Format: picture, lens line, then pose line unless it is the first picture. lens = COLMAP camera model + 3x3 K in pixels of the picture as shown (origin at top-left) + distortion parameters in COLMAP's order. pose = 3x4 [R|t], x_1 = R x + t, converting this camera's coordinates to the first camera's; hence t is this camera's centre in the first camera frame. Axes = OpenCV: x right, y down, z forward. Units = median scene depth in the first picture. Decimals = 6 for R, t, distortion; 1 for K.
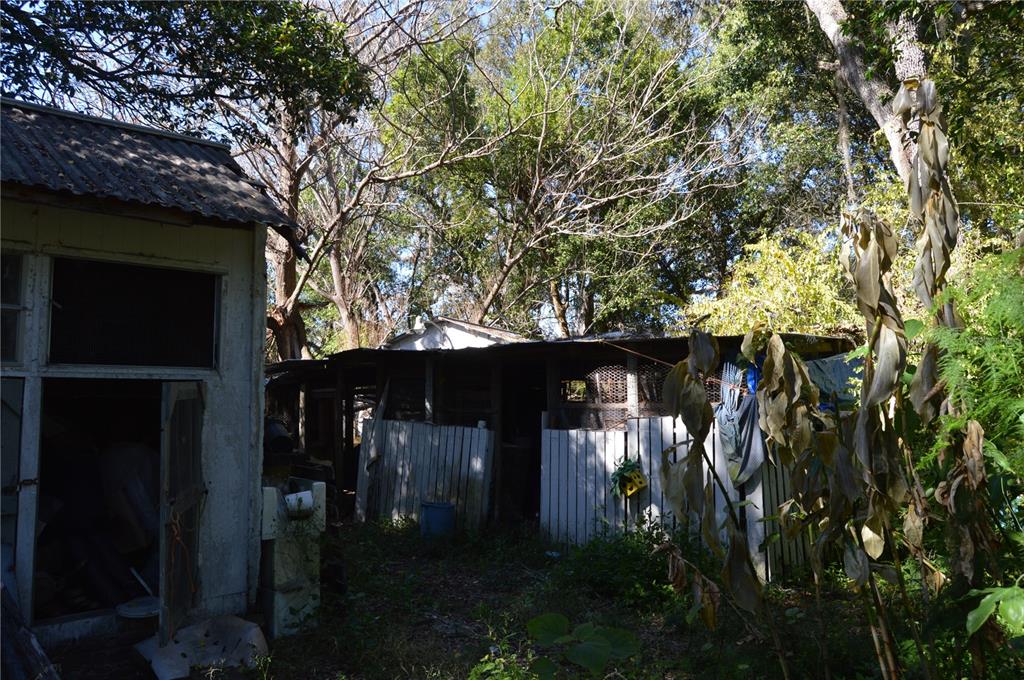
lens RADIAL K [[830.9, 0, 512.6], [0, 830.9, 340.2], [0, 0, 1]] dist [-0.005932, 0.010747]
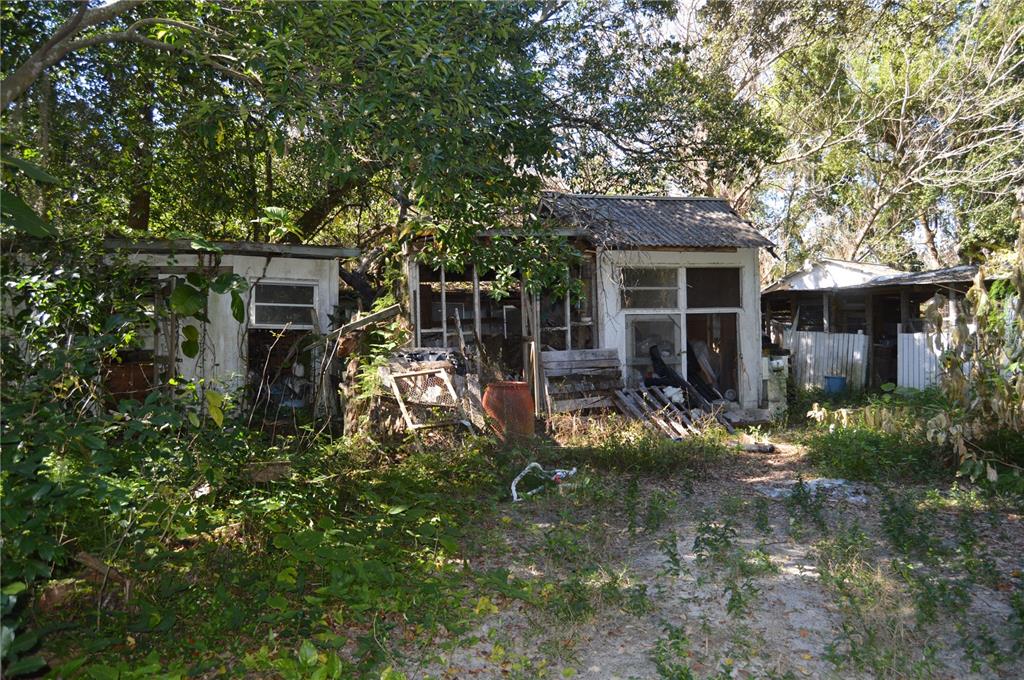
lens RADIAL K [[830.9, 0, 516.6], [0, 830.9, 338.1], [0, 0, 1]] dist [-0.005932, 0.010747]
pose [[0.912509, -0.018325, -0.408647, 0.015872], [0.055181, 0.995379, 0.078584, -0.059954], [0.405318, -0.094258, 0.909303, -0.846065]]
